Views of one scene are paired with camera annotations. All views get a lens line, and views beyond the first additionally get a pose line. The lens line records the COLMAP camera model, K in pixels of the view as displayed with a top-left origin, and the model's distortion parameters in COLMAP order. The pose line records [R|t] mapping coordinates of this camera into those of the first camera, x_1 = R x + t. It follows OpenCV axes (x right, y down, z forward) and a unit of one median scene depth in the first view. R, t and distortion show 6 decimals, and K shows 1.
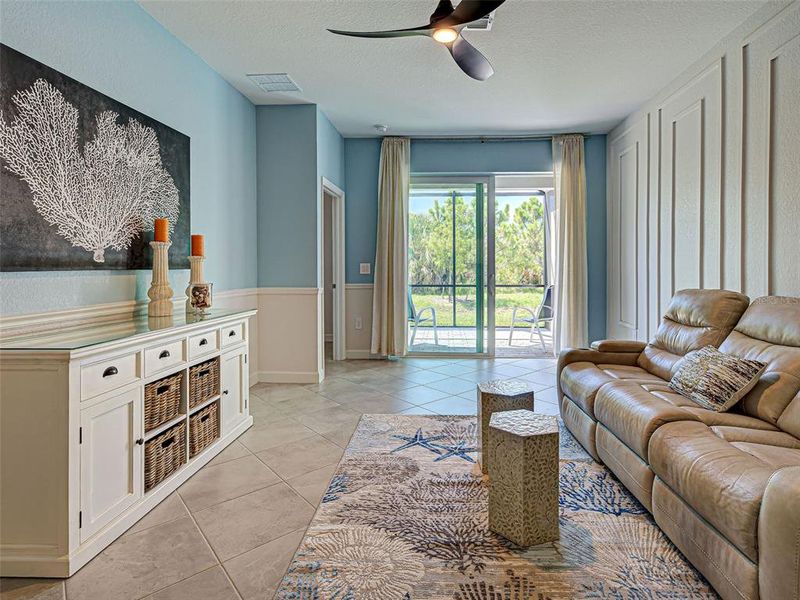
lens RADIAL K [[454.7, 0, 399.4], [0, 454.7, 272.6], [0, 0, 1]] dist [-0.000877, -0.001181]
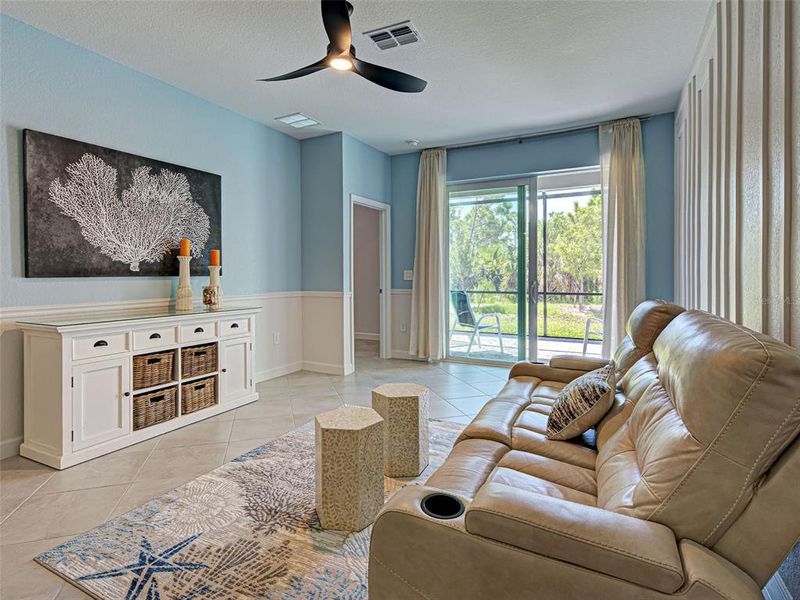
lens RADIAL K [[428.6, 0, 352.6], [0, 428.6, 280.7], [0, 0, 1]] dist [0.000170, -0.000217]
pose [[0.894059, 0.003158, -0.447938, 0.513456], [-0.001799, 0.999992, 0.003459, 0.001750], [0.447945, -0.002287, 0.894058, 0.070975]]
